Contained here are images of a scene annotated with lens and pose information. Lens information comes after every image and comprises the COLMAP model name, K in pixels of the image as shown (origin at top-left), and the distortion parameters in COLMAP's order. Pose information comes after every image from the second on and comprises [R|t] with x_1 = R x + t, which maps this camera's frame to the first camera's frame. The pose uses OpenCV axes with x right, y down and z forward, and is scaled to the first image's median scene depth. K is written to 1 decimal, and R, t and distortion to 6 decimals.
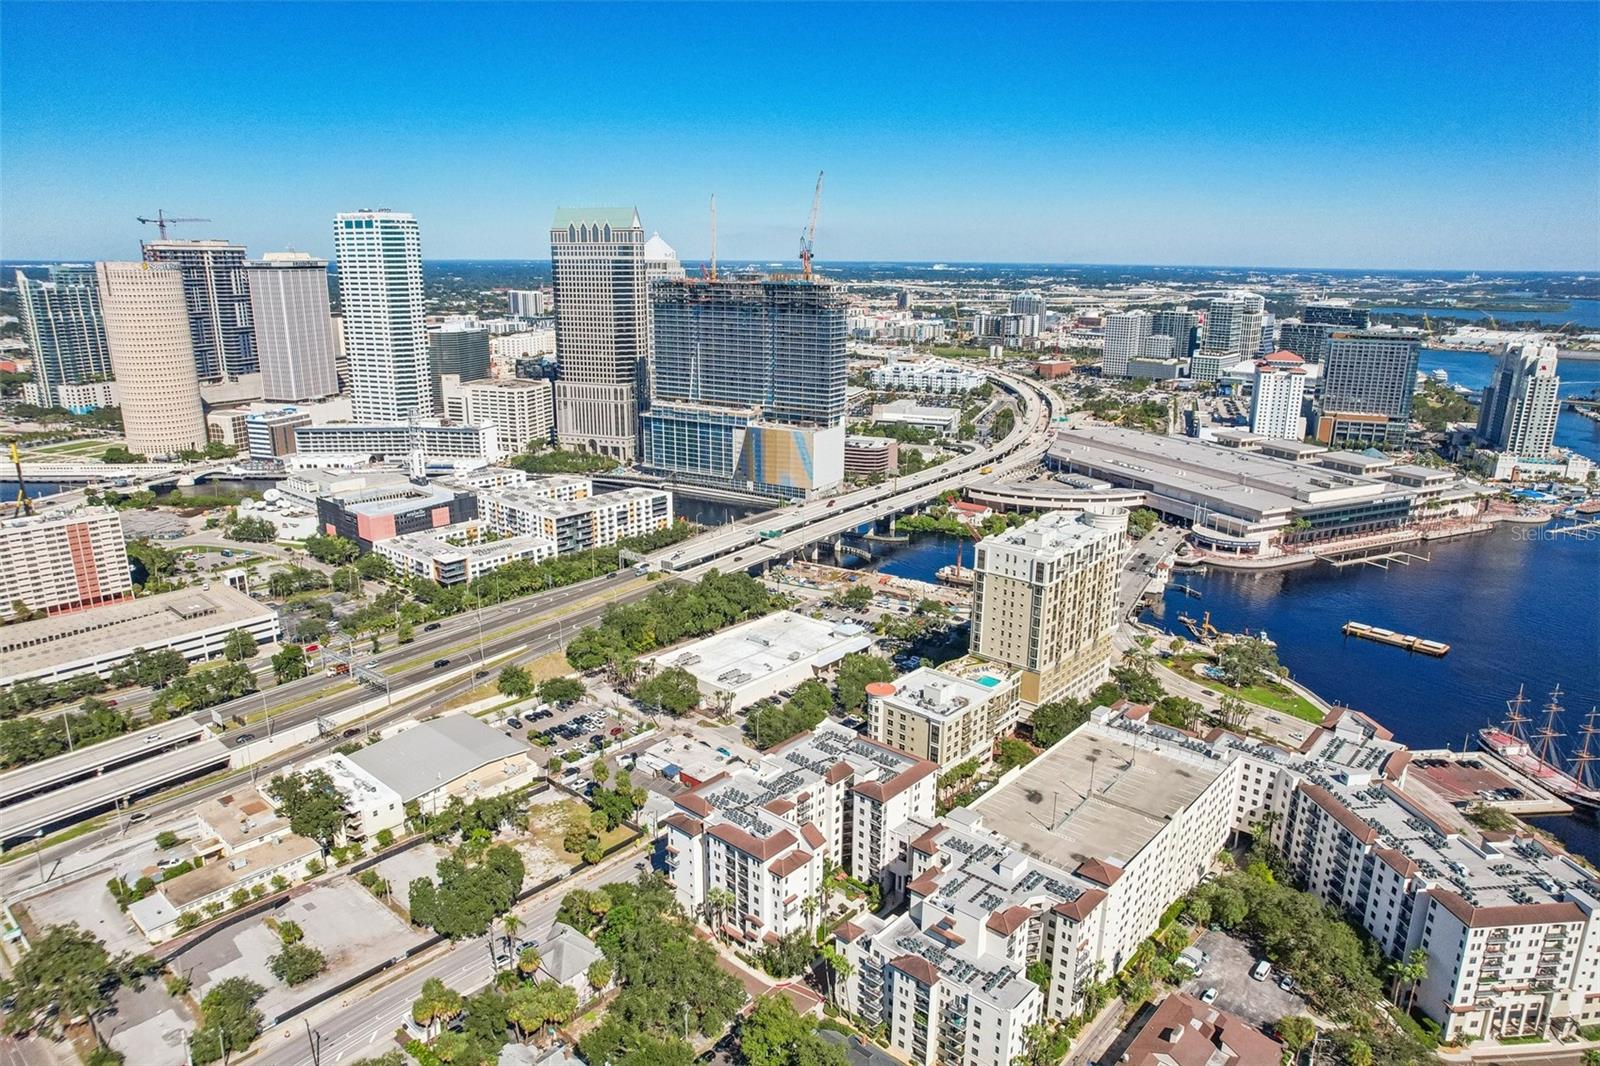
lens RADIAL K [[1021.3, 0, 798.2], [0, 1021.3, 541.2], [0, 0, 1]] dist [-0.072585, 0.063806]
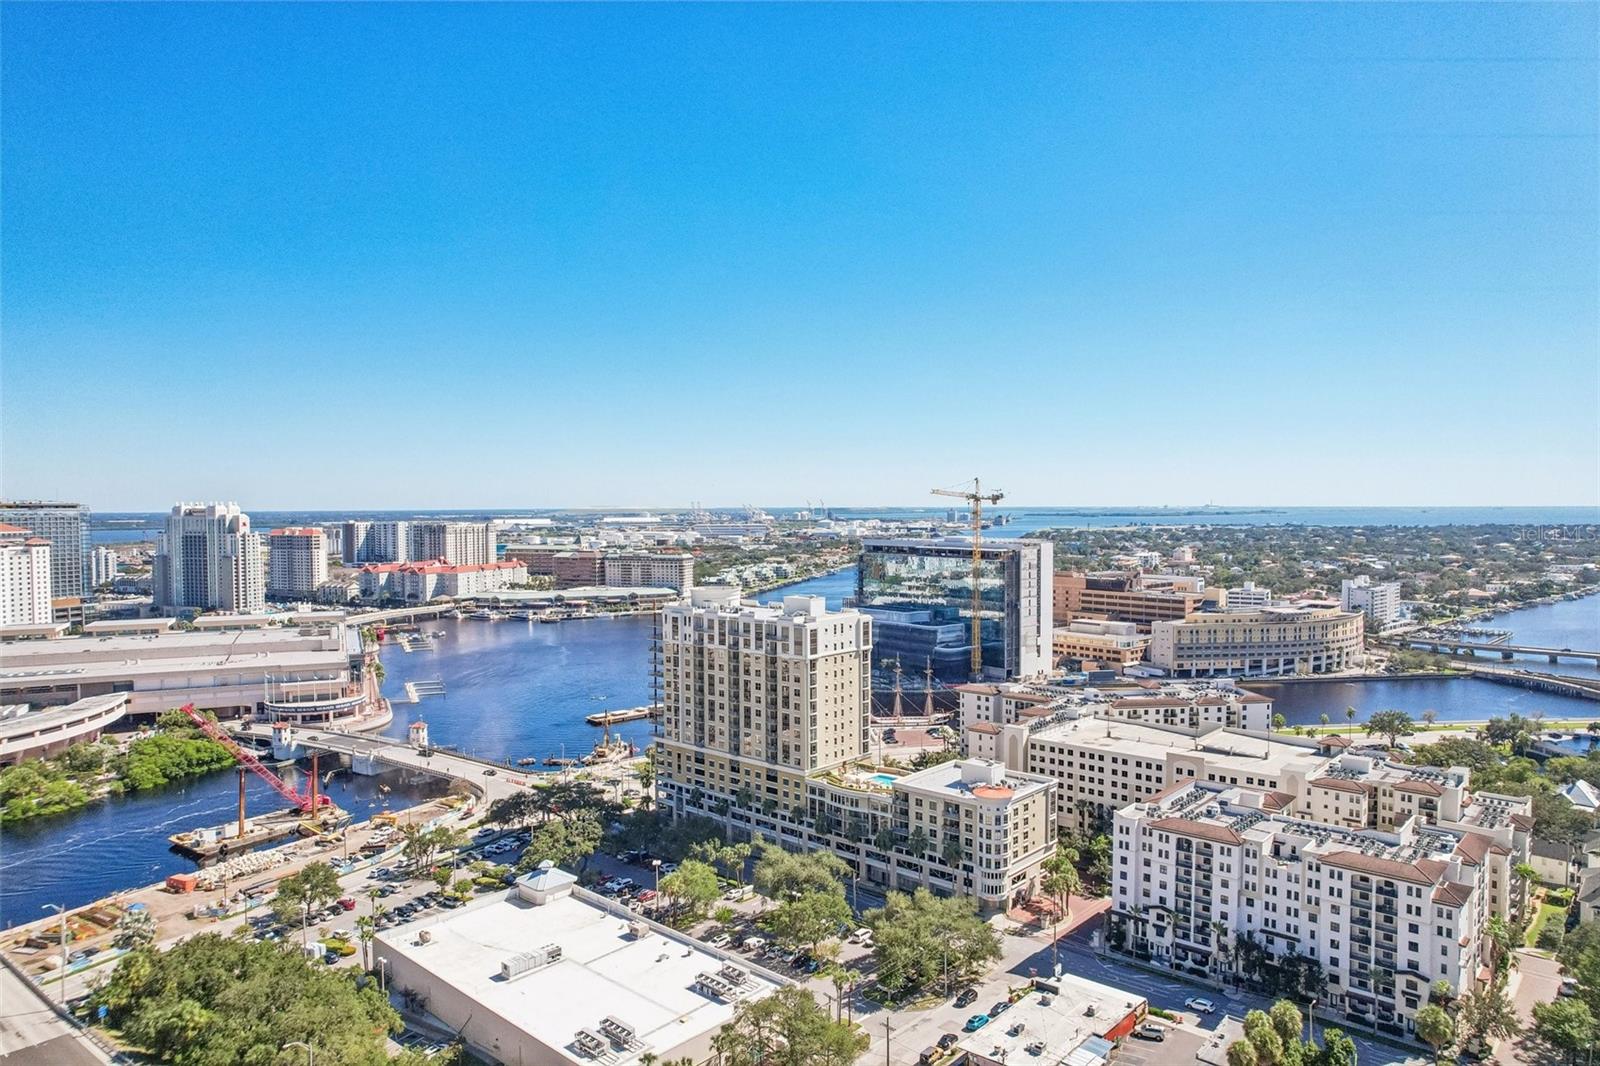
lens RADIAL K [[1021.3, 0, 797.1], [0, 1021.3, 538.2], [0, 0, 1]] dist [-0.072585, 0.063806]
pose [[0.015898, -0.040329, 0.999060, -0.339942], [0.276084, 0.960518, 0.034379, -0.050727], [-0.961002, 0.275278, 0.026405, 0.558918]]
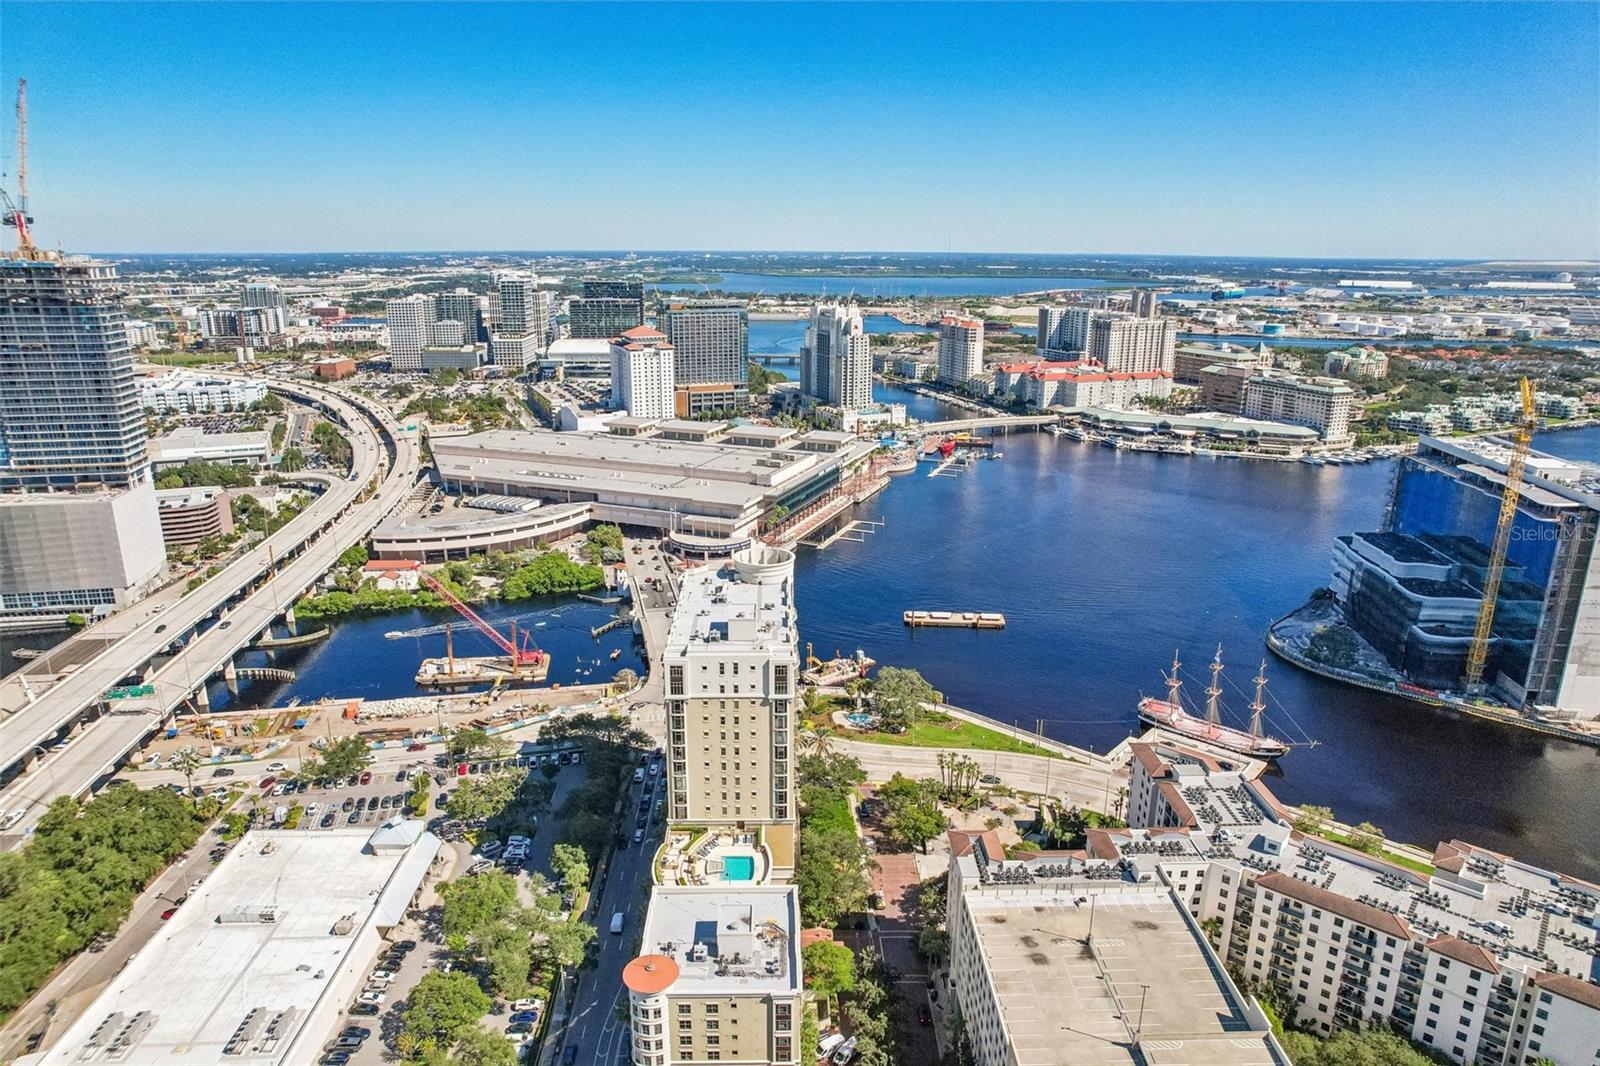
lens RADIAL K [[1021.3, 0, 798.4], [0, 1021.3, 538.6], [0, 0, 1]] dist [-0.072585, 0.063806]
pose [[0.735334, -0.190693, 0.650323, -0.088958], [0.183871, 0.979740, 0.079379, -0.059398], [-0.652284, 0.061206, 0.755499, 0.273602]]
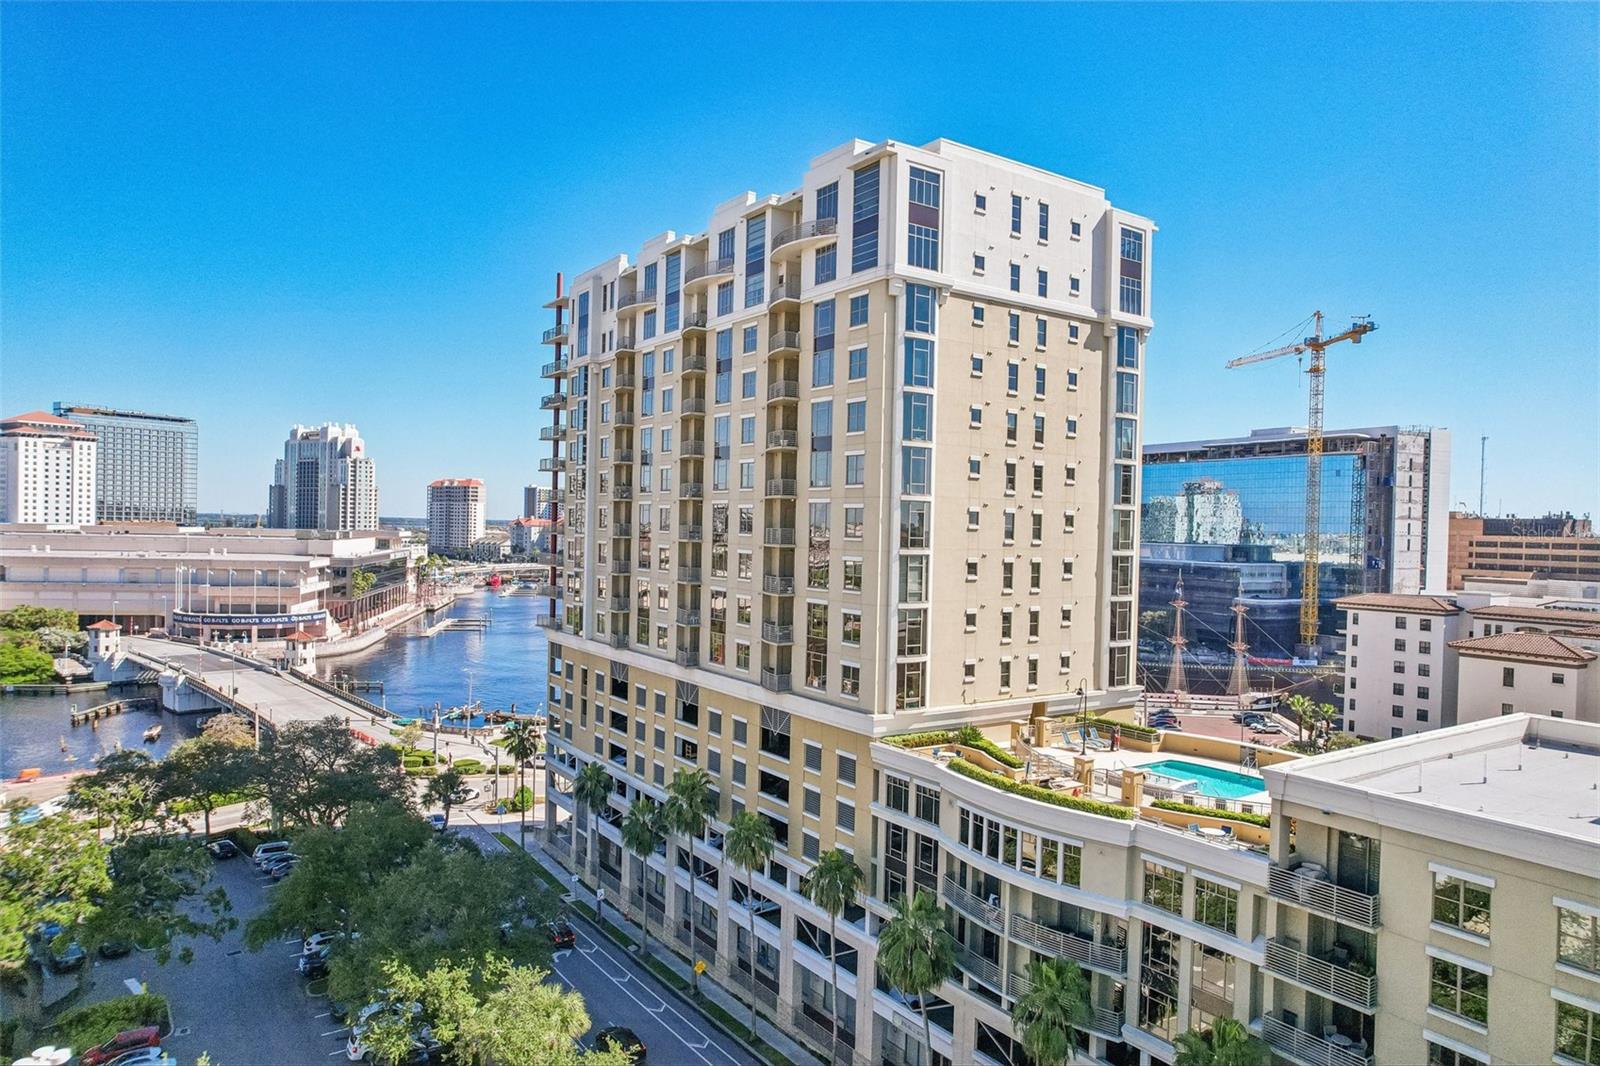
lens RADIAL K [[1021.3, 0, 800.0], [0, 1021.3, 542.4], [0, 0, 1]] dist [-0.072585, 0.063806]
pose [[0.247488, -0.016997, 0.968742, -0.011970], [0.241568, 0.969354, -0.044707, 0.047582], [-0.938294, 0.245081, 0.244009, 0.570381]]
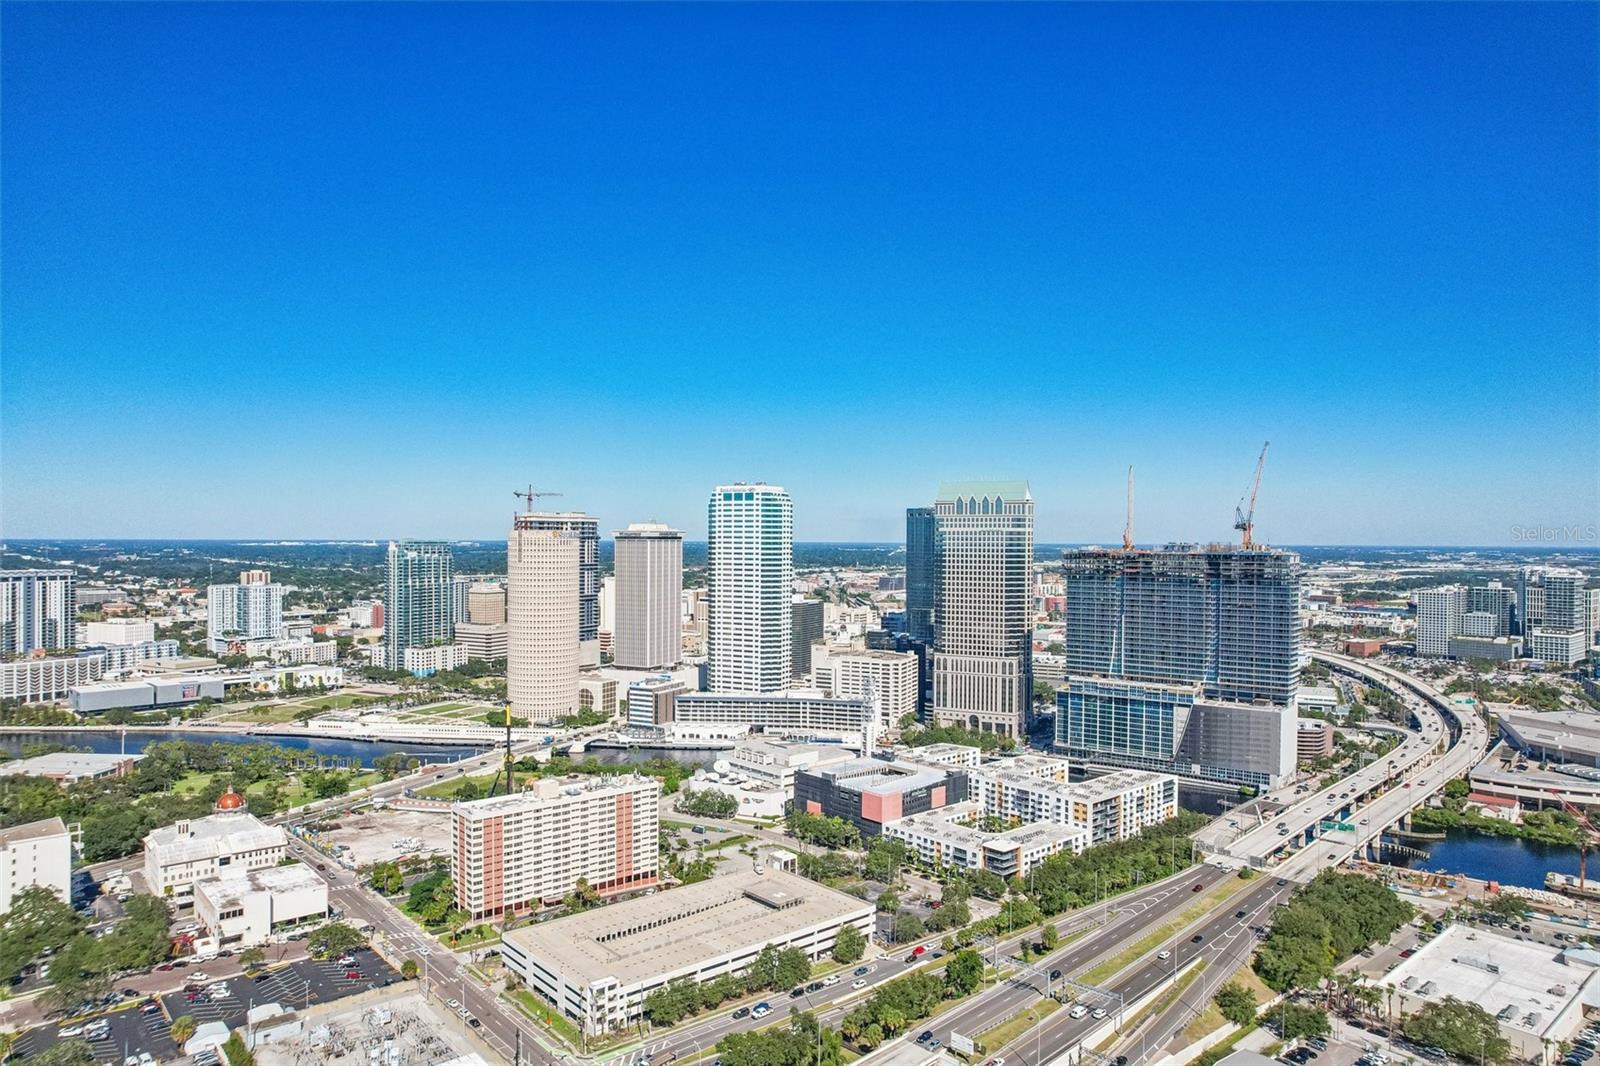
lens RADIAL K [[1021.3, 0, 799.8], [0, 1021.3, 544.1], [0, 0, 1]] dist [-0.072585, 0.063806]
pose [[0.991262, -0.000224, -0.131907, -0.326062], [-0.034747, 0.964235, -0.262762, 0.000845], [0.127248, 0.265049, 0.955802, 0.044552]]
